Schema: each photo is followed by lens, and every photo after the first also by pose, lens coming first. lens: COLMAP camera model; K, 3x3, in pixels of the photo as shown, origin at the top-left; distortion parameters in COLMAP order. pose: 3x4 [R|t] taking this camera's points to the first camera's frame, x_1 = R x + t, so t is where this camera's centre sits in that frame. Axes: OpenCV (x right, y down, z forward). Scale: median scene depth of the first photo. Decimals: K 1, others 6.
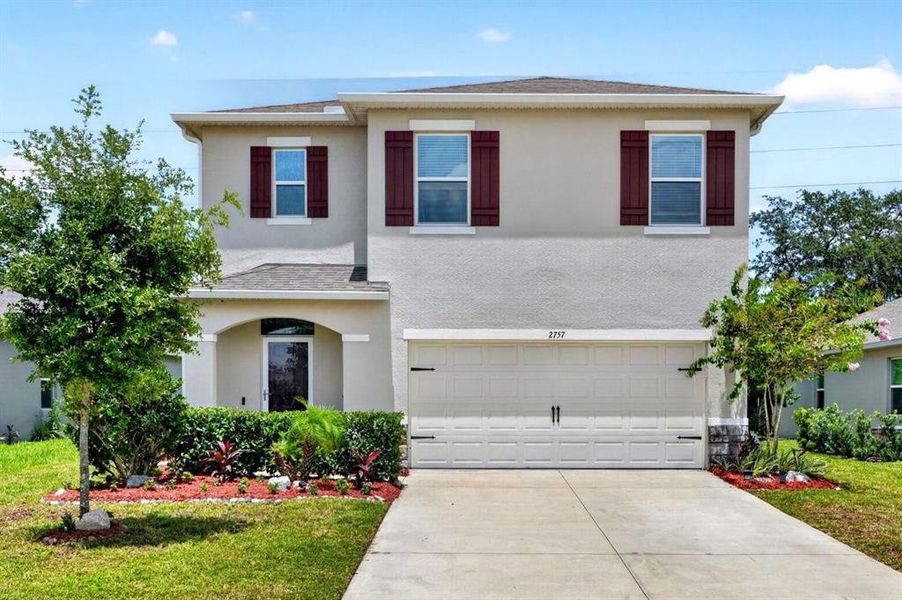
lens RADIAL K [[986.6, 0, 476.9], [0, 986.6, 418.5], [0, 0, 1]] dist [0.003396, 0.014340]
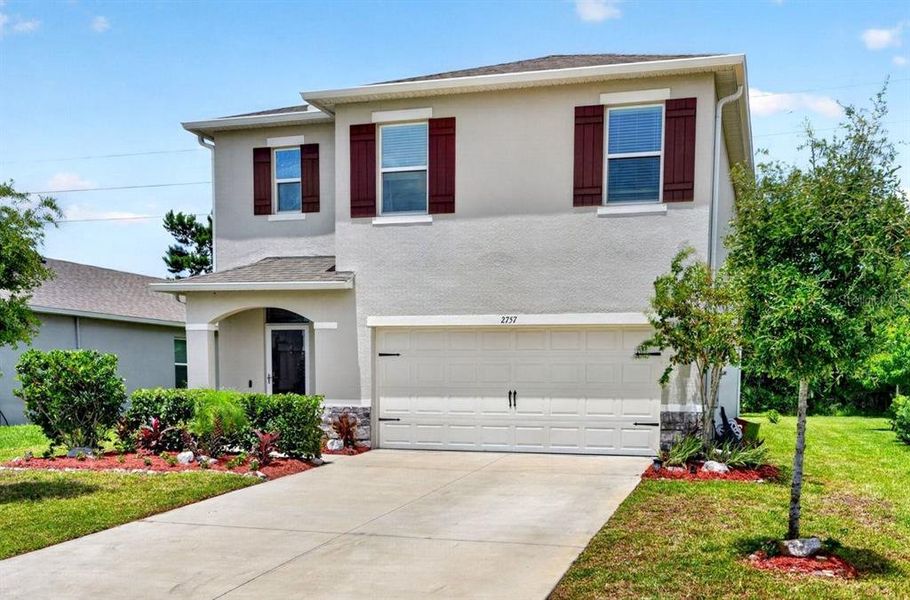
lens RADIAL K [[947.2, 0, 437.6], [0, 947.2, 471.4], [0, 0, 1]] dist [0.003372, -0.009492]
pose [[0.955148, 0.033496, -0.294228, 0.301009], [-0.011605, 0.997053, 0.075835, -0.002939], [0.295901, -0.069019, 0.952722, 0.045720]]
